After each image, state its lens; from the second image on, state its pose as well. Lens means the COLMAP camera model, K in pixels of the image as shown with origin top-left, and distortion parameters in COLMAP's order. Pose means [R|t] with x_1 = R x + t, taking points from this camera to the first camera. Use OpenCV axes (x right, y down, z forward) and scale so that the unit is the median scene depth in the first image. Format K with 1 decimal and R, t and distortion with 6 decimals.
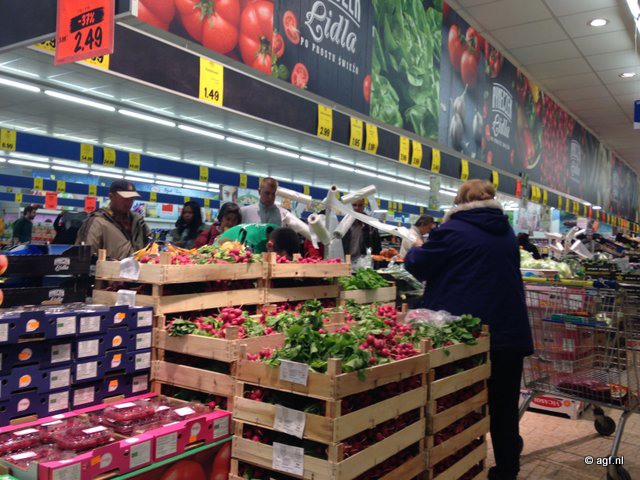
lens RADIAL K [[580.9, 0, 320.0], [0, 580.9, 240.0], [0, 0, 1]] dist [0.191502, -0.312001]
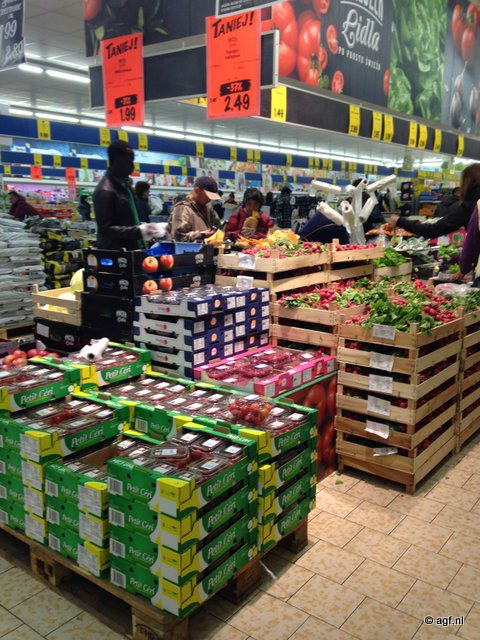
lens RADIAL K [[580.9, 0, 240.0], [0, 580.9, 320.0], [0, 0, 1]] dist [0.191502, -0.312001]
pose [[0.998388, -0.013136, -0.055218, -0.190230], [0.024196, 0.978528, 0.204687, -0.072969], [0.051344, -0.205693, 0.977269, -0.292682]]
